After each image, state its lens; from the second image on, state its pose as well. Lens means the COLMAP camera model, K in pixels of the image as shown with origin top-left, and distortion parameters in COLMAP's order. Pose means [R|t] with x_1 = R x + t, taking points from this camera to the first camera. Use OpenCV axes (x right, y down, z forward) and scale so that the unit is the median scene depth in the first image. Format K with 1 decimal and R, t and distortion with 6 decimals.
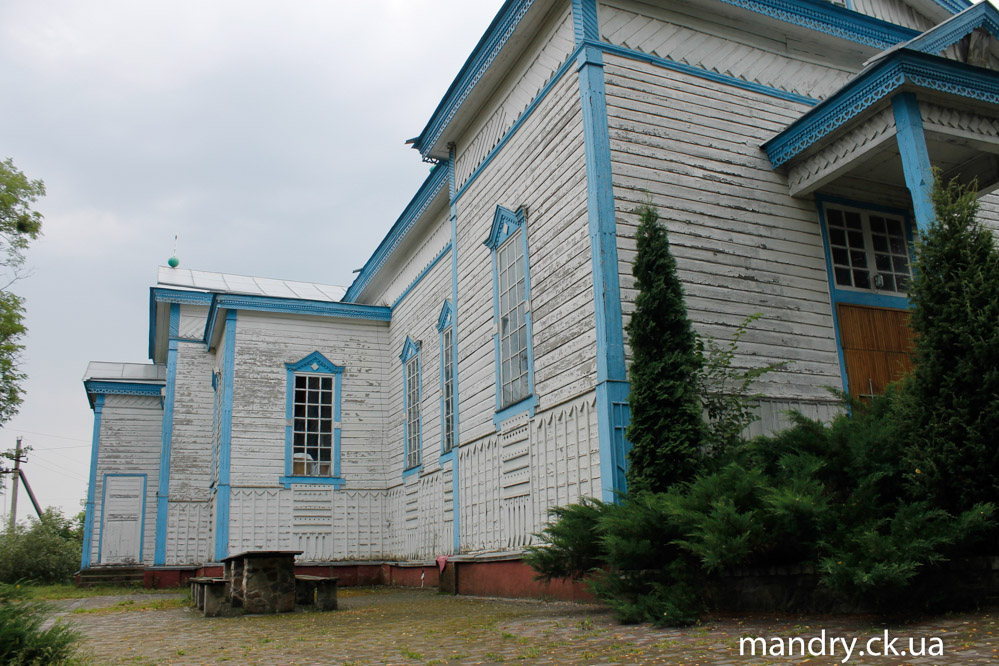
lens RADIAL K [[856.3, 0, 499.5], [0, 856.3, 333.0], [0, 0, 1]] dist [-0.168334, 0.159239]
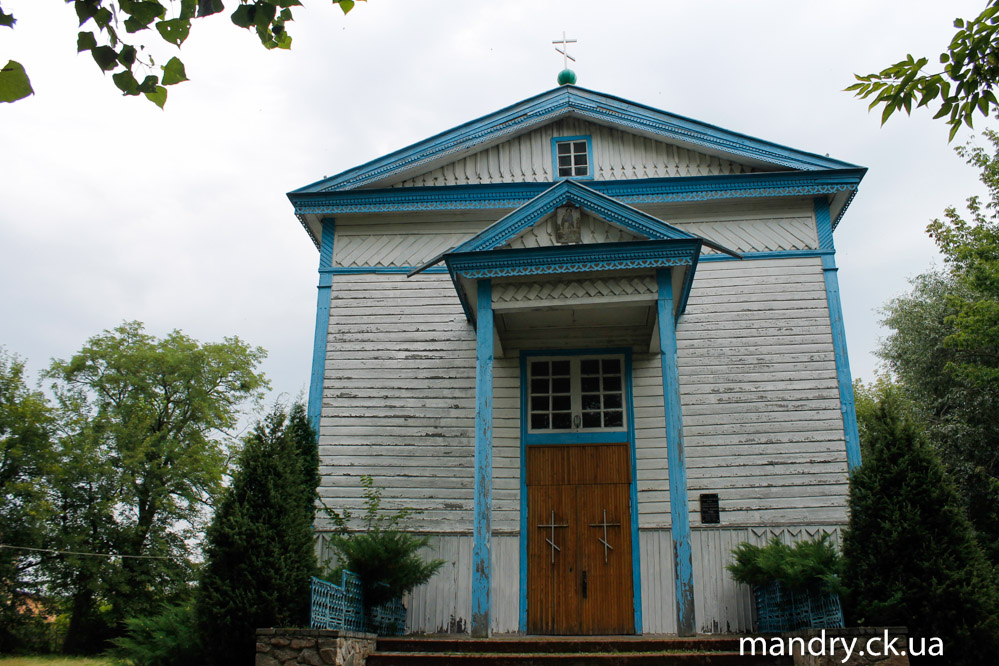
lens RADIAL K [[856.3, 0, 499.5], [0, 856.3, 333.0], [0, 0, 1]] dist [-0.168334, 0.159239]
pose [[0.884105, -0.130566, -0.448677, 0.515978], [0.090941, 0.989888, -0.108863, -0.036610], [0.458354, 0.055443, 0.887039, -0.047488]]
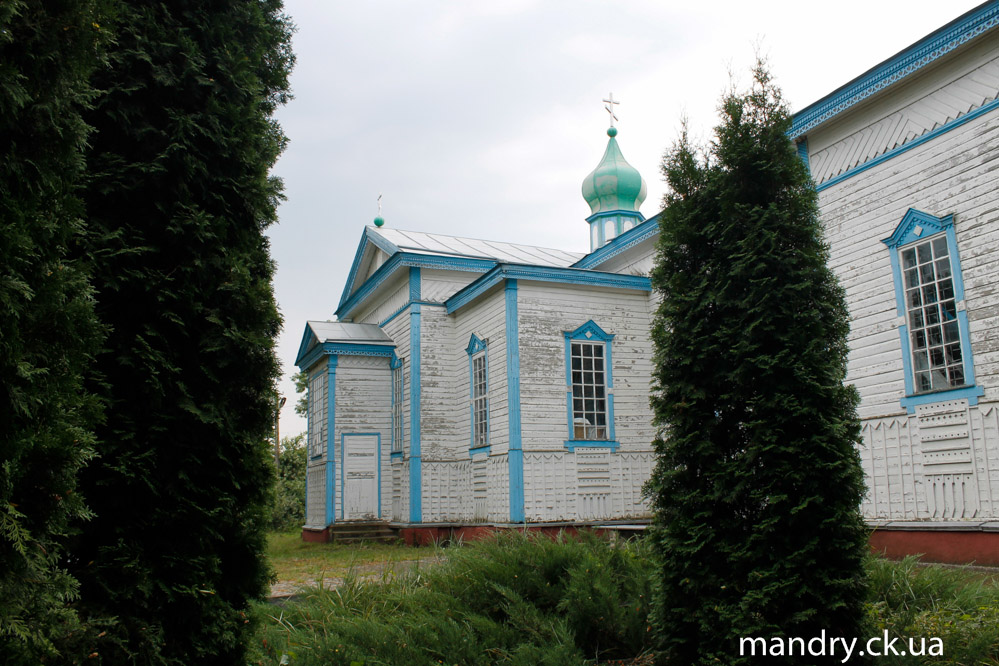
lens RADIAL K [[856.3, 0, 499.5], [0, 856.3, 333.0], [0, 0, 1]] dist [-0.168334, 0.159239]
pose [[0.999907, 0.013605, 0.001079, -0.336658], [-0.013648, 0.997211, 0.073375, -0.038974], [-0.000077, -0.073383, 0.997304, -0.045201]]
